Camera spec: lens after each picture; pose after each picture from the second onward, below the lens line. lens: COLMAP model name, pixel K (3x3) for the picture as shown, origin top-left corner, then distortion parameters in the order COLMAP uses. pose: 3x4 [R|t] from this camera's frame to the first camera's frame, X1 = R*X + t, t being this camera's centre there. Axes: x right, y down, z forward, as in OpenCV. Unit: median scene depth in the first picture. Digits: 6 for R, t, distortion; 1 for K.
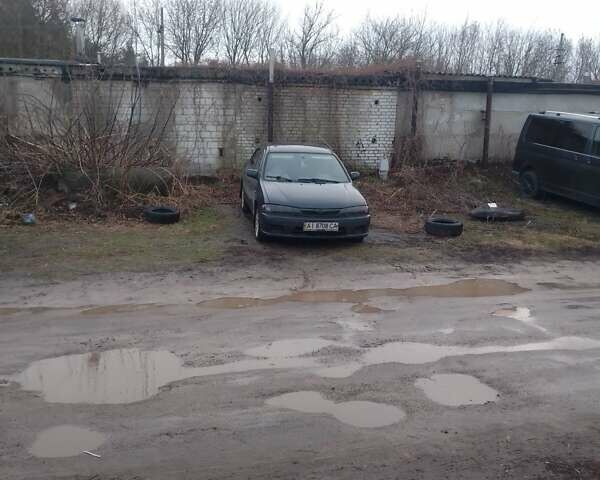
lens RADIAL K [[642.4, 0, 300.0], [0, 642.4, 240.0], [0, 0, 1]] dist [0.136028, -0.338189]
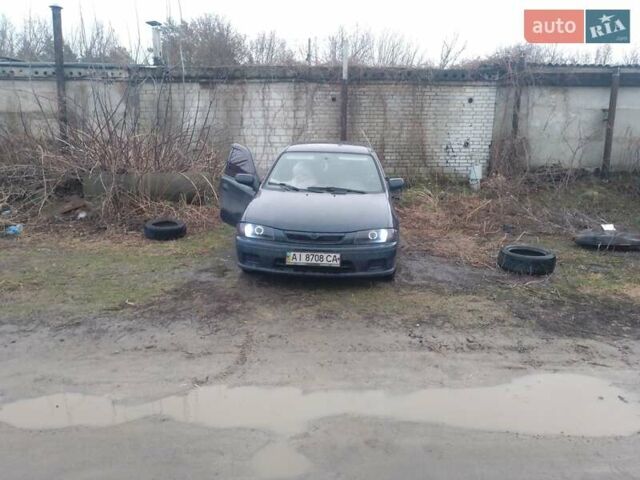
lens RADIAL K [[509.7, 0, 320.0], [0, 509.7, 240.0], [0, 0, 1]] dist [0.040652, -0.068319]
pose [[0.969631, 0.038232, -0.241564, 0.101567], [-0.036179, 0.999262, 0.012930, -0.029186], [0.241880, -0.003798, 0.970299, 0.301352]]
